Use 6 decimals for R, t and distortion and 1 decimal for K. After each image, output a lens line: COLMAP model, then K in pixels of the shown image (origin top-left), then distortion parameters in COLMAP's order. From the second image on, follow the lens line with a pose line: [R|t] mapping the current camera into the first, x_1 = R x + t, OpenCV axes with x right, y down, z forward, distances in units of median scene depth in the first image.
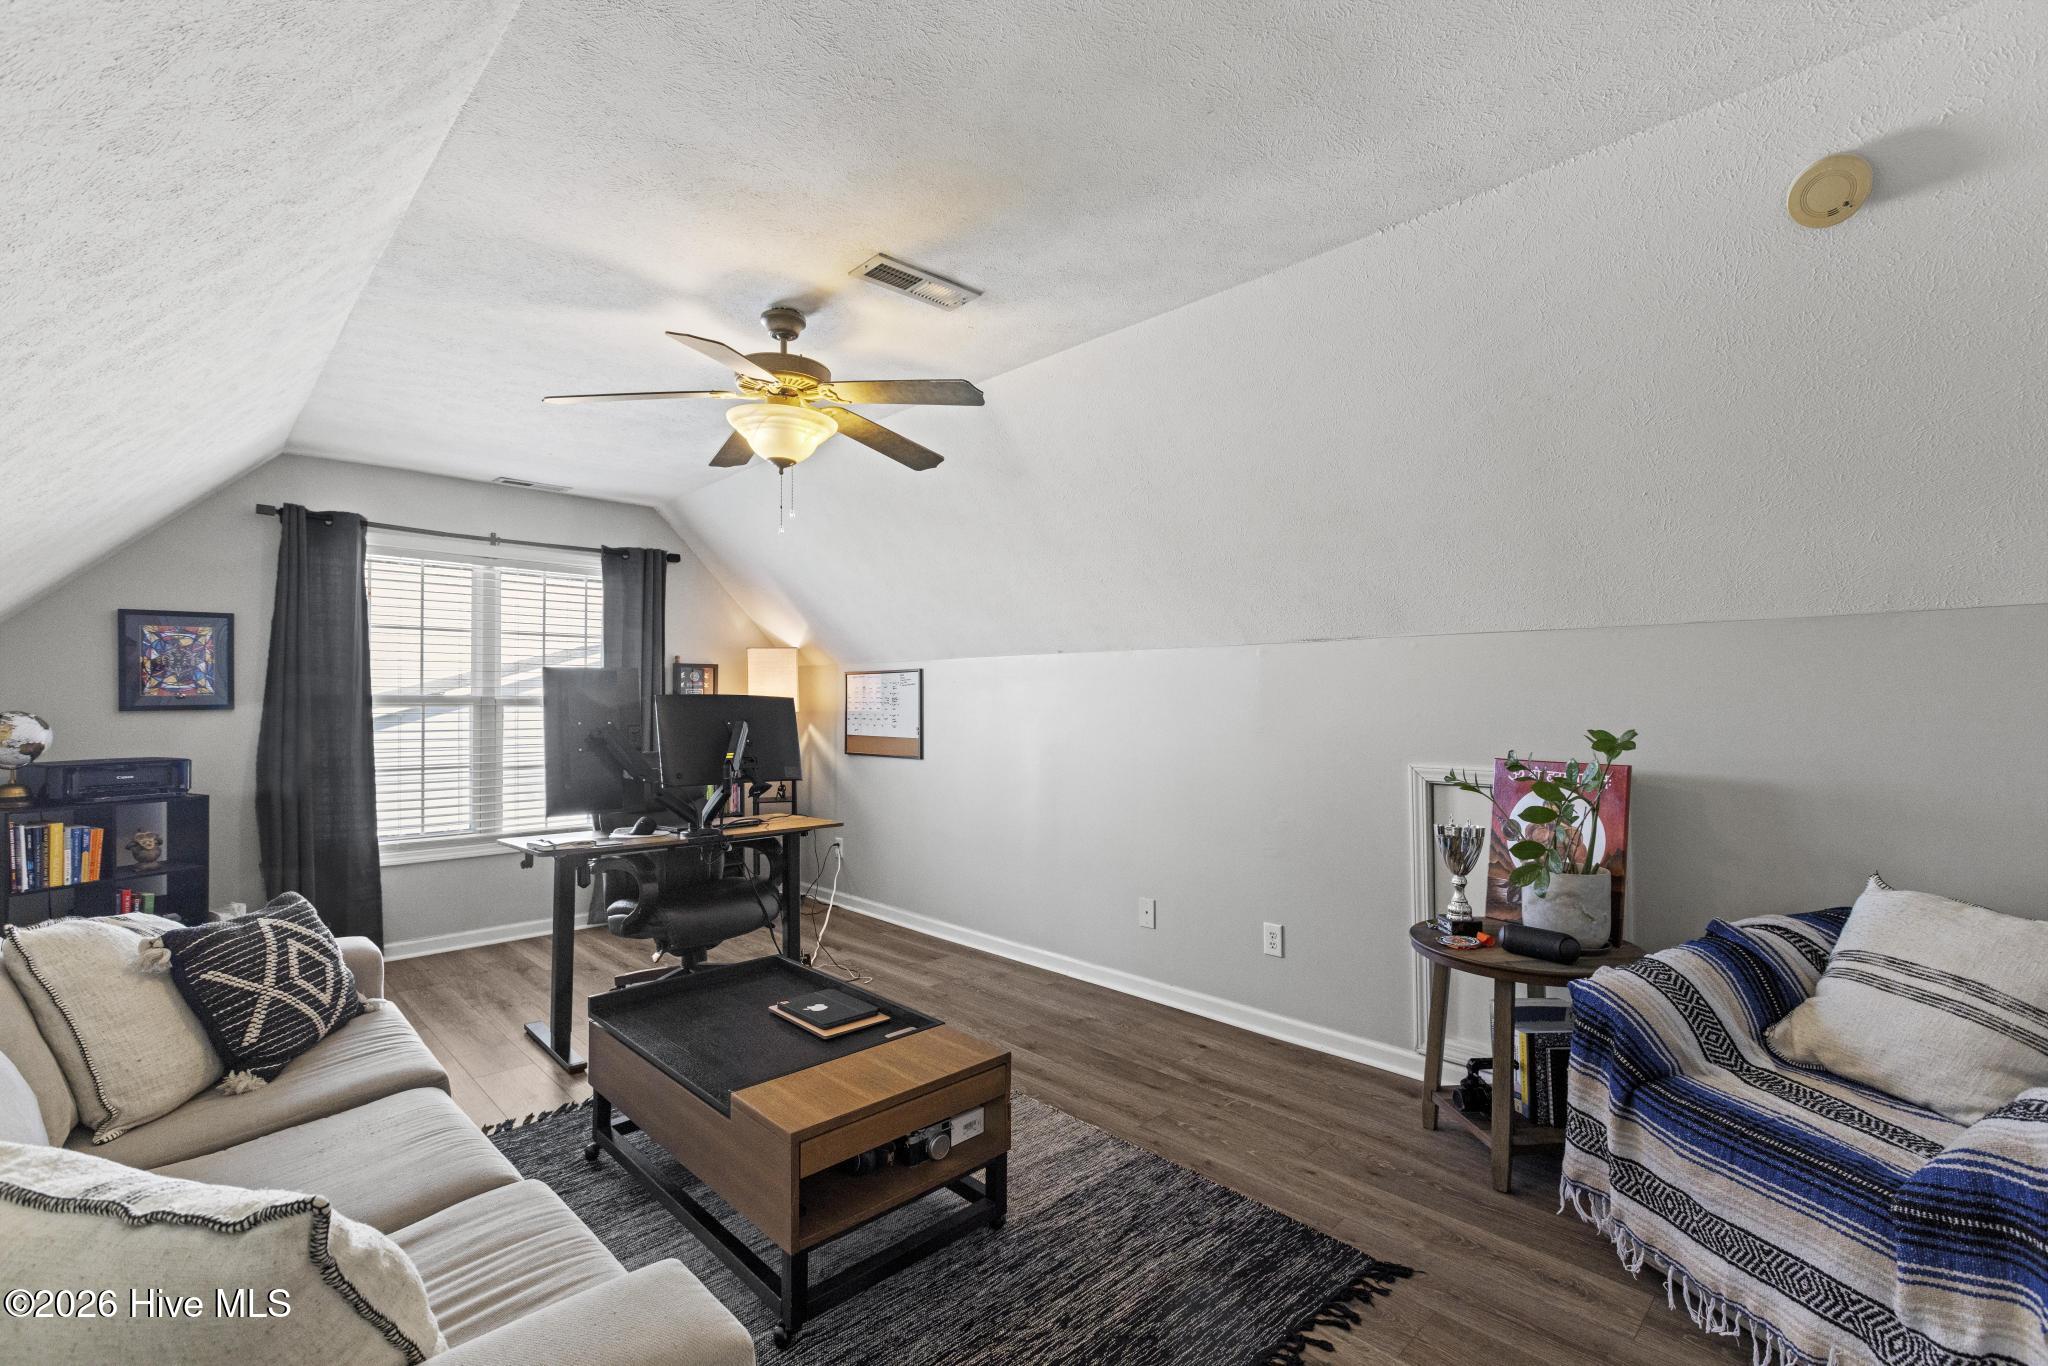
lens RADIAL K [[910.9, 0, 1023.7], [0, 910.9, 689.8], [0, 0, 1]] dist [-0.010030, -0.000318]
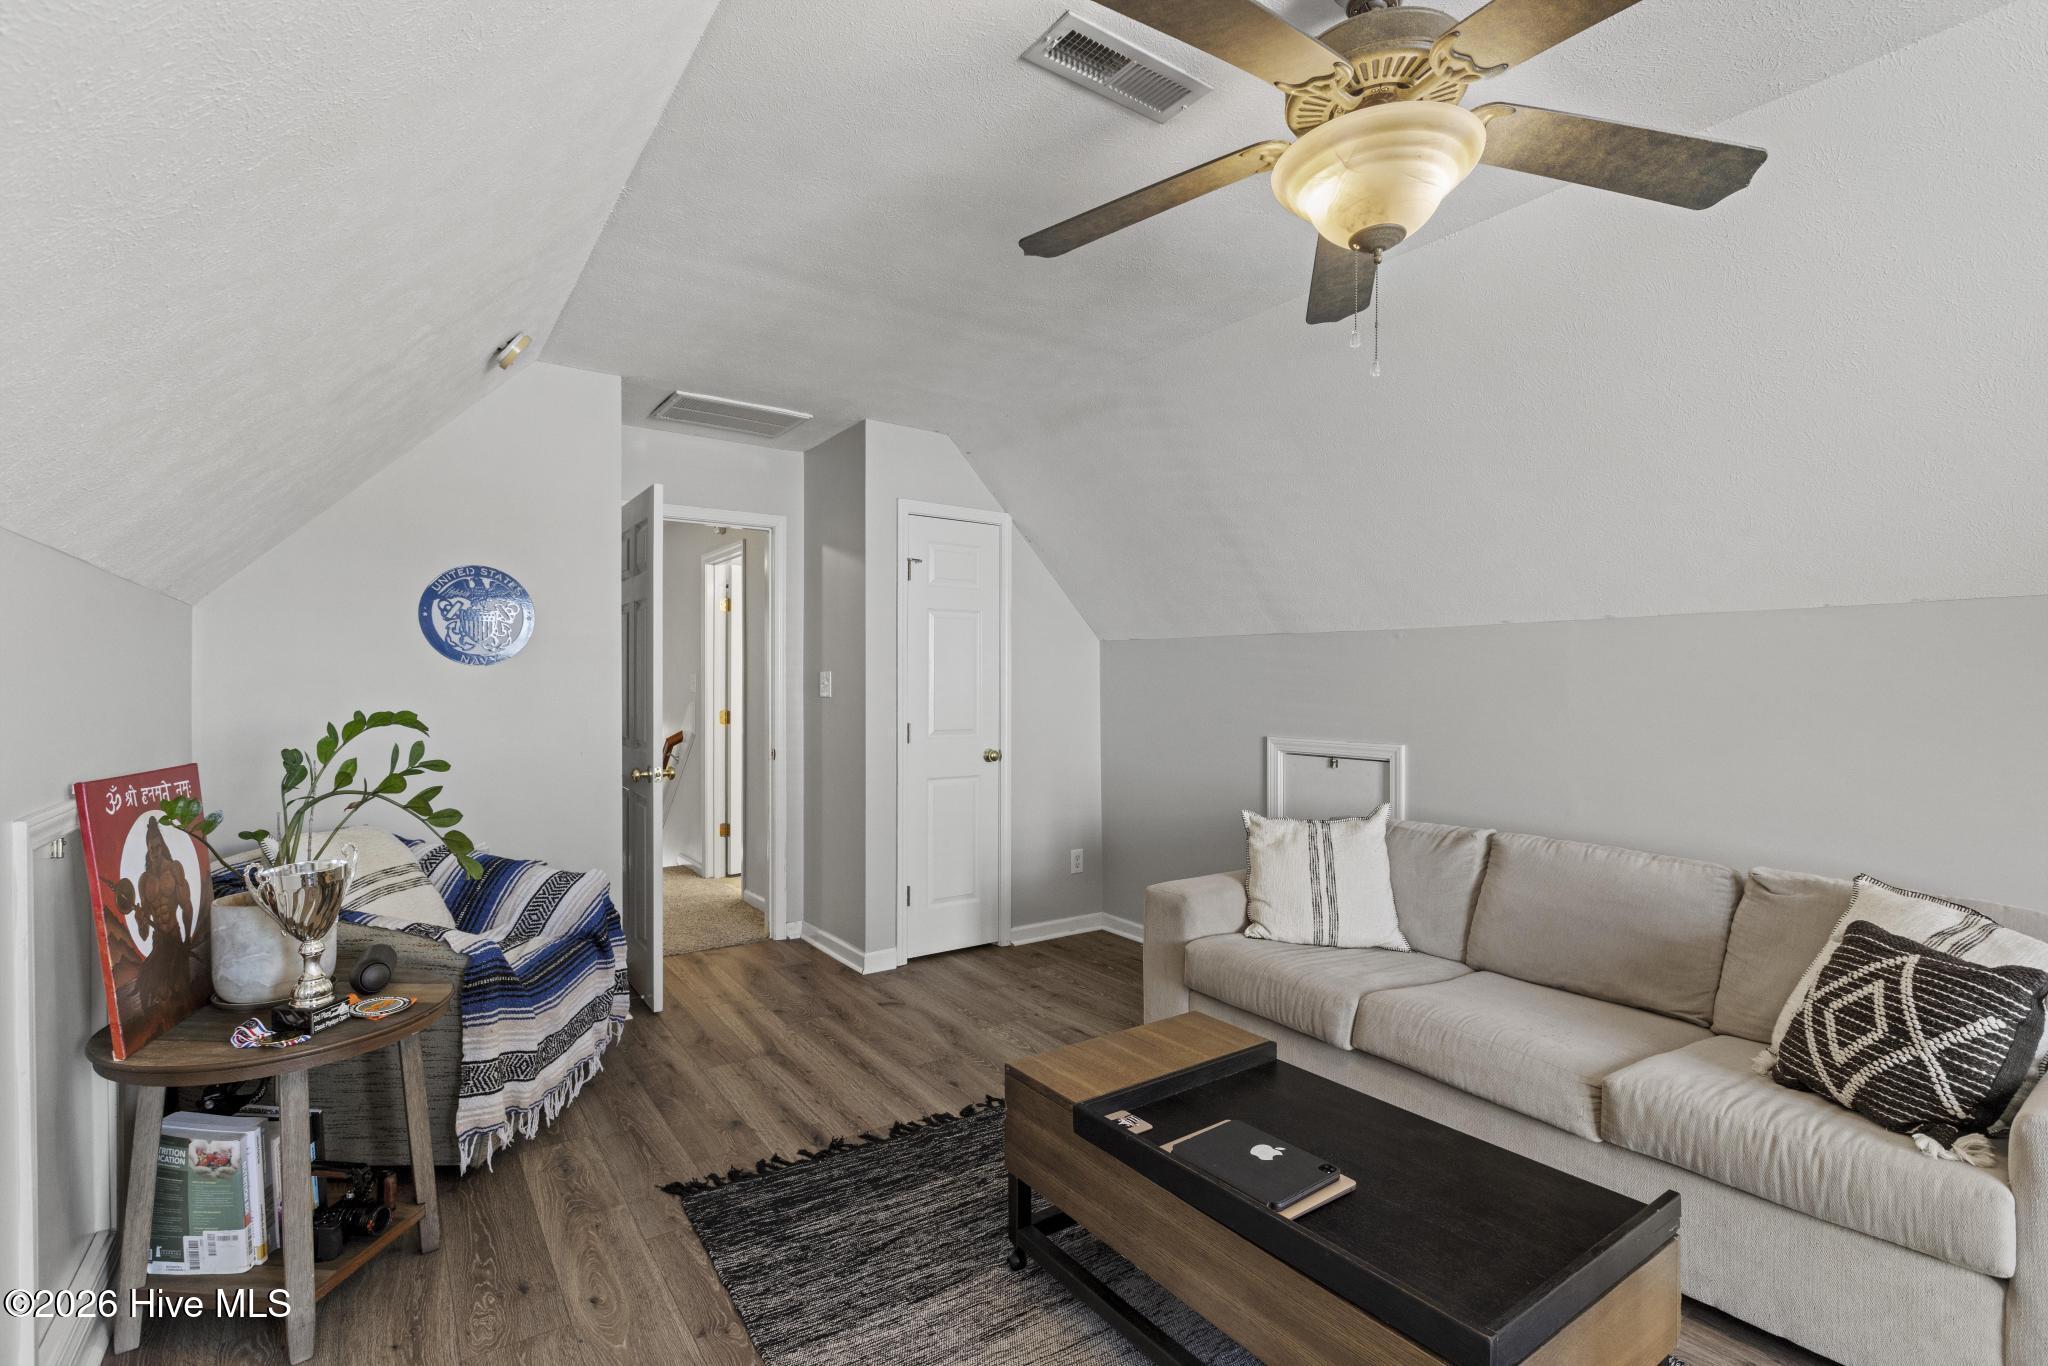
lens RADIAL K [[959.0, 0, 1026.9], [0, 959.0, 686.2], [0, 0, 1]] dist [0.000770, 0.000051]
pose [[-0.987061, -0.005556, 0.160247, -0.190385], [-0.006184, 0.999975, -0.003419, 0.018709], [-0.160224, -0.004365, -0.987071, 1.968680]]
